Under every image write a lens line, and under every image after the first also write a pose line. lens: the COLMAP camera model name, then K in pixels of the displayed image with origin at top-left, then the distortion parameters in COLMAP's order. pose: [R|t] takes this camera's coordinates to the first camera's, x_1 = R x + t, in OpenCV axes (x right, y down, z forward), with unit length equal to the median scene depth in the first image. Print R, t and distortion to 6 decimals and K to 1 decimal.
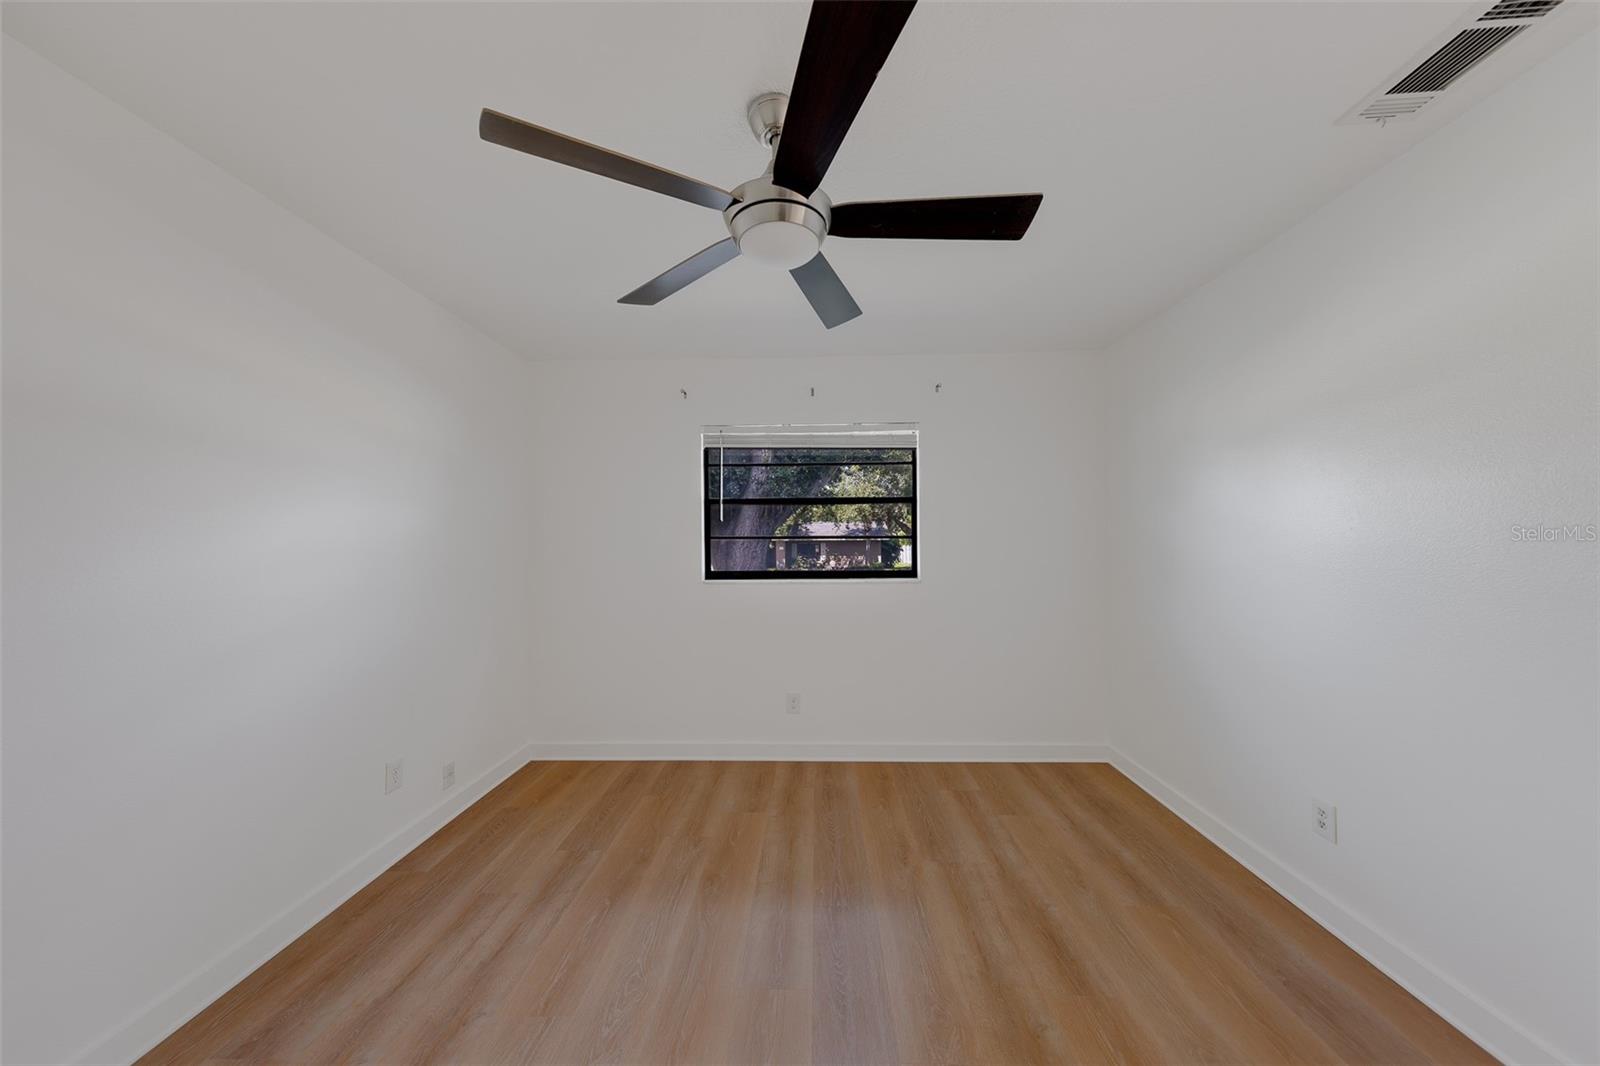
lens RADIAL K [[515.1, 0, 800.0], [0, 515.1, 533.0], [0, 0, 1]] dist [0.008902, -0.000094]
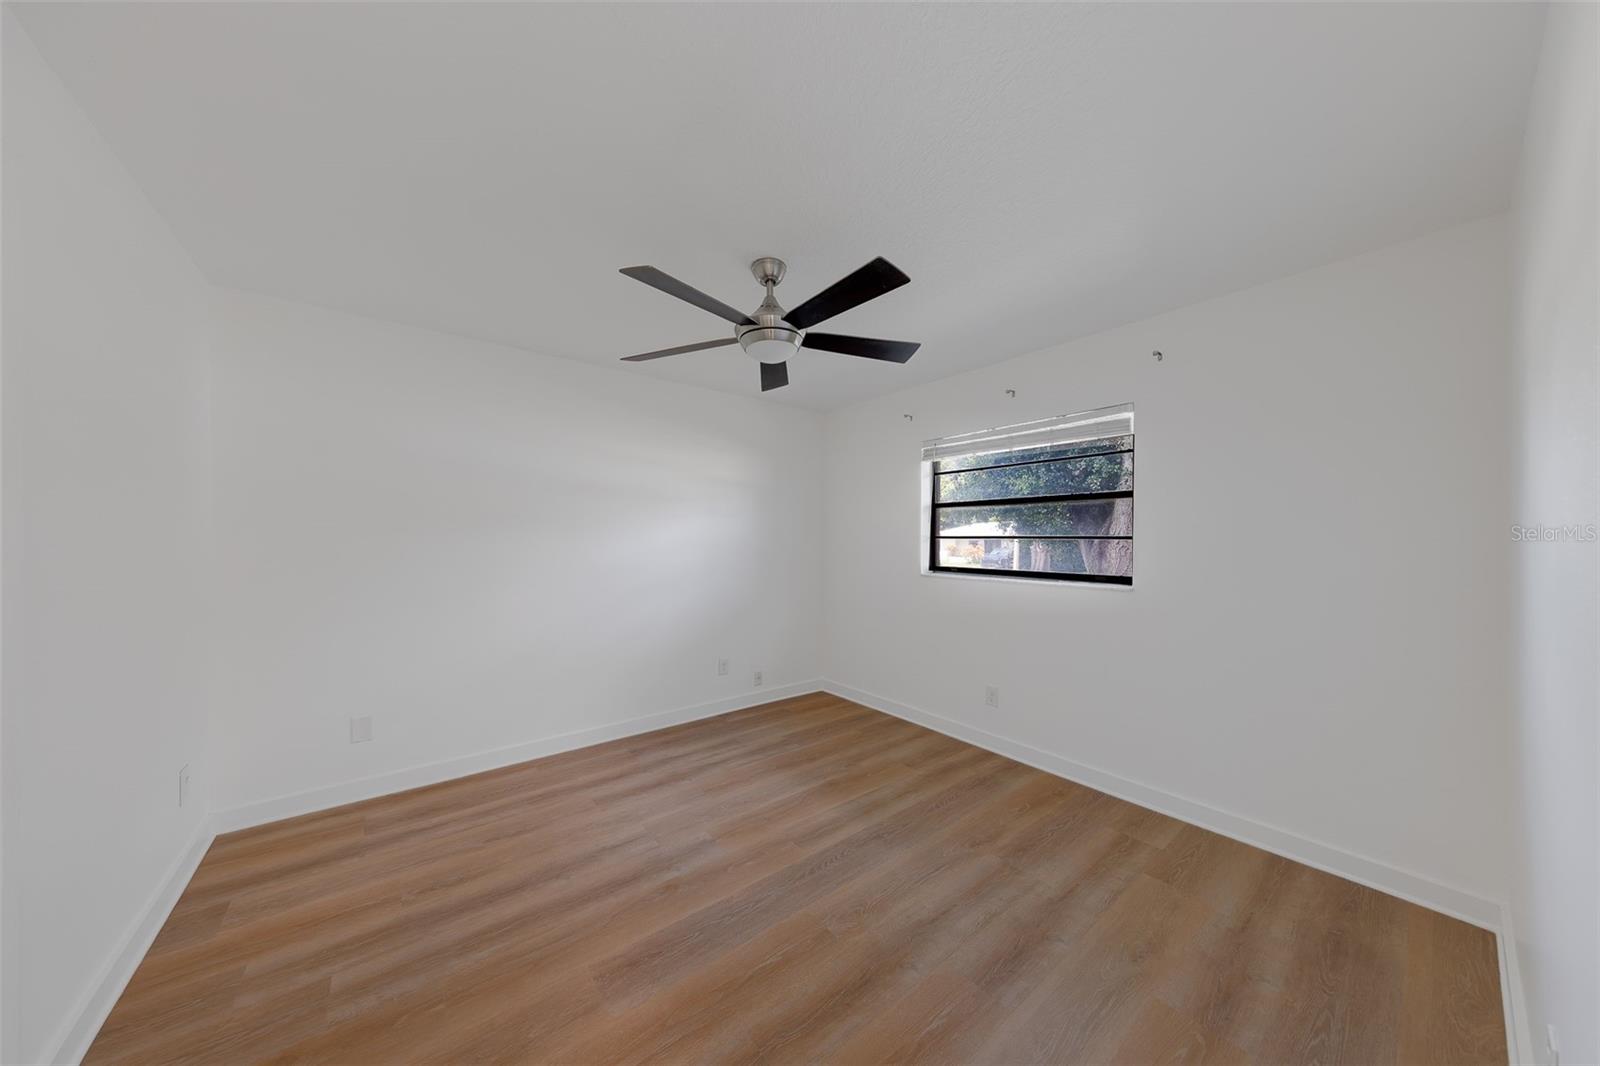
lens RADIAL K [[511.0, 0, 803.8], [0, 511.0, 540.9], [0, 0, 1]] dist [0.009008, -0.000259]
pose [[0.648790, 0.016033, -0.760799, 0.725352], [-0.000694, 0.999790, 0.020478, -0.007214], [0.760967, -0.012758, 0.648665, 0.059009]]
